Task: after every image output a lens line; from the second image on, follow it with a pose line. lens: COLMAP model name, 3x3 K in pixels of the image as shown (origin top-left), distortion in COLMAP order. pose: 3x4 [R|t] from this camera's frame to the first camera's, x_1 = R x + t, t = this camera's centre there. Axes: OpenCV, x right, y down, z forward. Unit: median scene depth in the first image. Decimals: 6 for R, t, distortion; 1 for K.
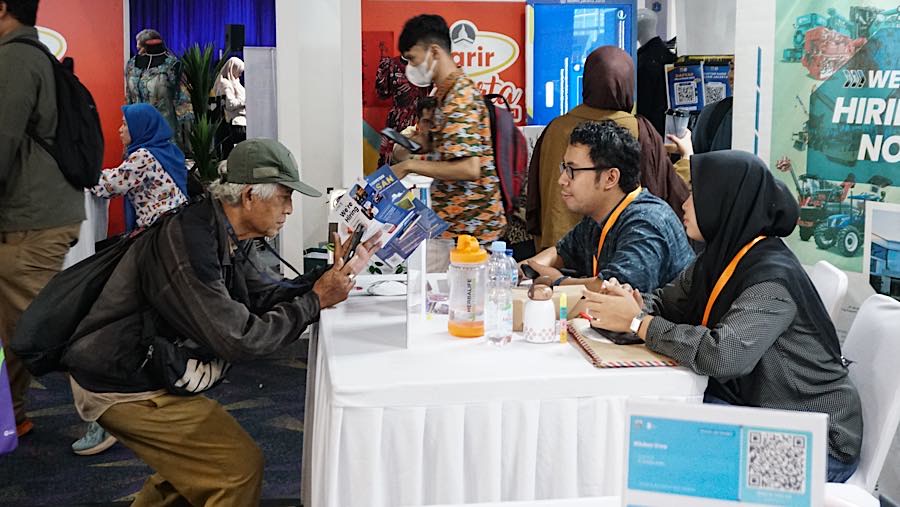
lens RADIAL K [[977.8, 0, 450.3], [0, 977.8, 253.3], [0, 0, 1]] dist [-0.013517, 0.000000]
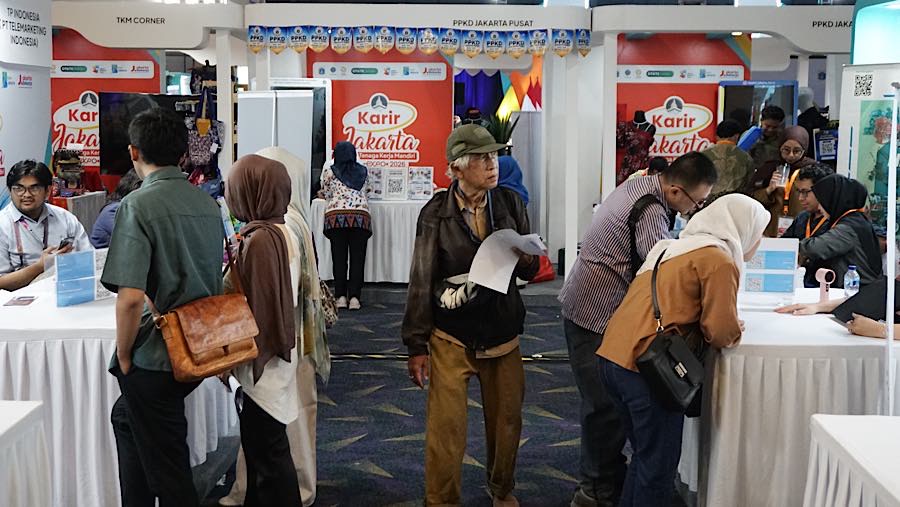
lens RADIAL K [[1069.4, 0, 450.1], [0, 1069.4, 253.9], [0, 0, 1]] dist [0.013101, 0.000000]
pose [[0.988585, 0.025482, -0.148493, -0.078387], [-0.033275, 0.998183, -0.050235, 0.093791], [0.146943, 0.054602, 0.987637, -0.651702]]
